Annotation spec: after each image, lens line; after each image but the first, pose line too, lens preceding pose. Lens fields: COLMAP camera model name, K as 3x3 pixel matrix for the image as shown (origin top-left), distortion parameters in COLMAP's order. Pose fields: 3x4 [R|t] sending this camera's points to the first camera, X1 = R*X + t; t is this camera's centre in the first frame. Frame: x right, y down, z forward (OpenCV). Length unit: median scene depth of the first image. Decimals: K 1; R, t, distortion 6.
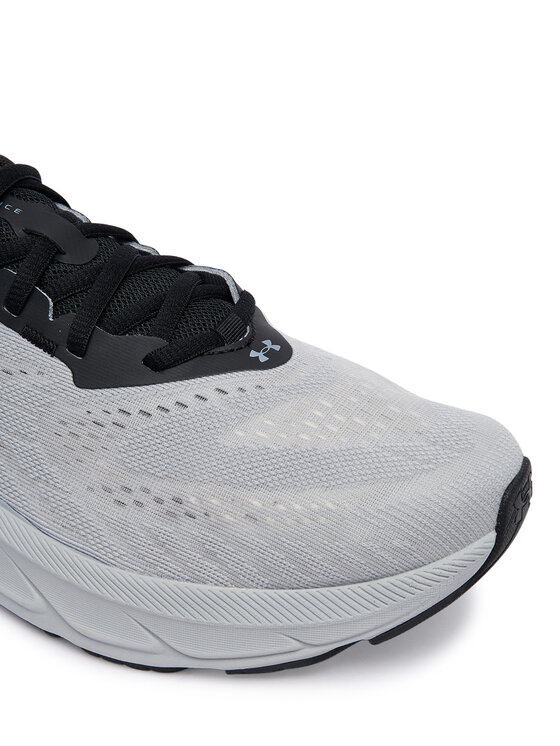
lens RADIAL K [[700.0, 0, 284.4], [0, 700.0, 371.3], [0, 0, 1]] dist [0.056396, 0.000000]
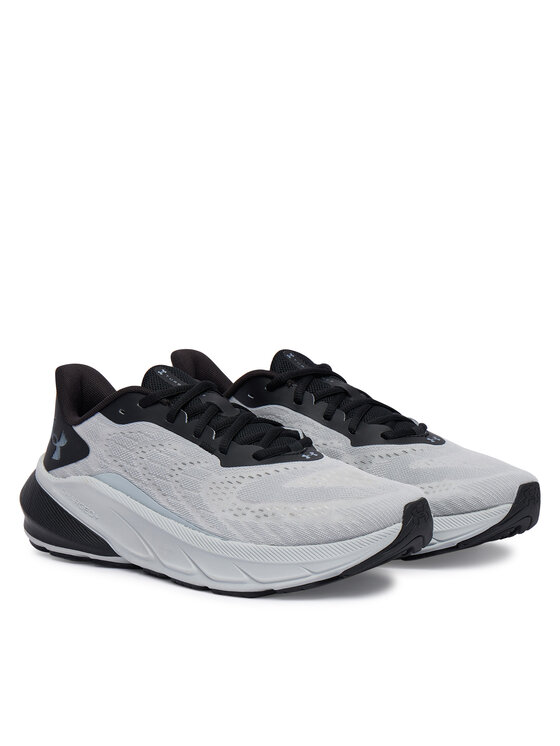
lens RADIAL K [[2169.1, 0, 279.4], [0, 2169.1, 372.8], [0, 0, 1]] dist [0.421180, 0.000000]
pose [[0.970557, -0.009816, -0.240672, 1.496982], [-0.090037, 0.911956, -0.400286, 2.433120], [0.223412, 0.410170, 0.884222, -5.018606]]
